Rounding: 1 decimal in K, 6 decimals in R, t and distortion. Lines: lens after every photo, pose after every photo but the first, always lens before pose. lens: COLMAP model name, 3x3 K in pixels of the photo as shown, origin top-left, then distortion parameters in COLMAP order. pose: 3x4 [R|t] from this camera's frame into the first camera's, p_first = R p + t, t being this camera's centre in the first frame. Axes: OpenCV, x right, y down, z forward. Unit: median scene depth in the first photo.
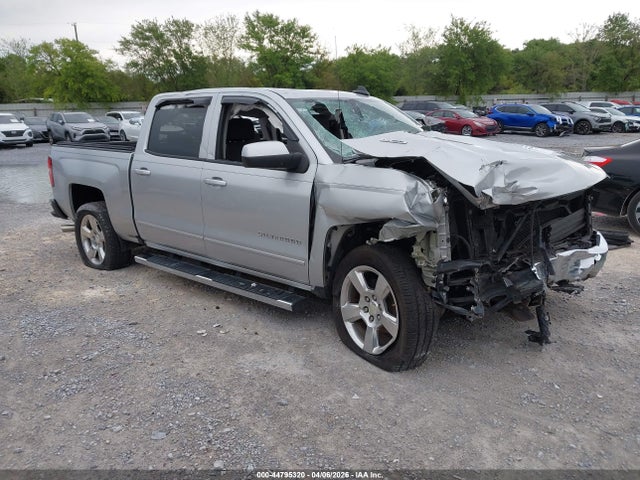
lens RADIAL K [[488.1, 0, 320.0], [0, 488.1, 240.0], [0, 0, 1]] dist [0.059088, -0.063880]
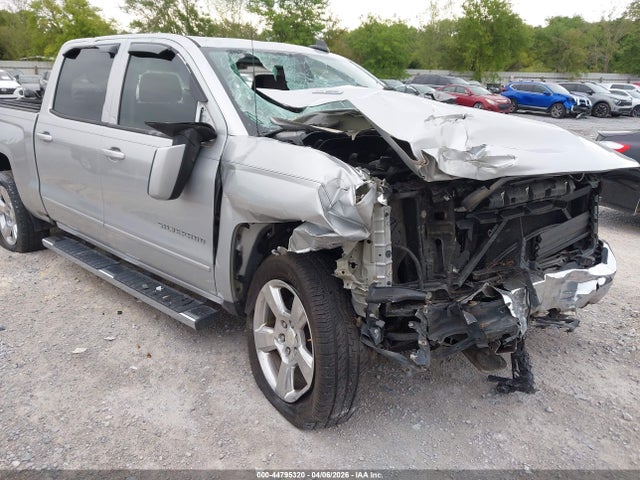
lens RADIAL K [[488.1, 0, 320.0], [0, 488.1, 240.0], [0, 0, 1]] dist [0.059088, -0.063880]
pose [[0.998837, 0.046091, -0.014151, 0.136434], [-0.045272, 0.997537, 0.053575, -0.041851], [0.016586, -0.052872, 0.998464, 0.236907]]
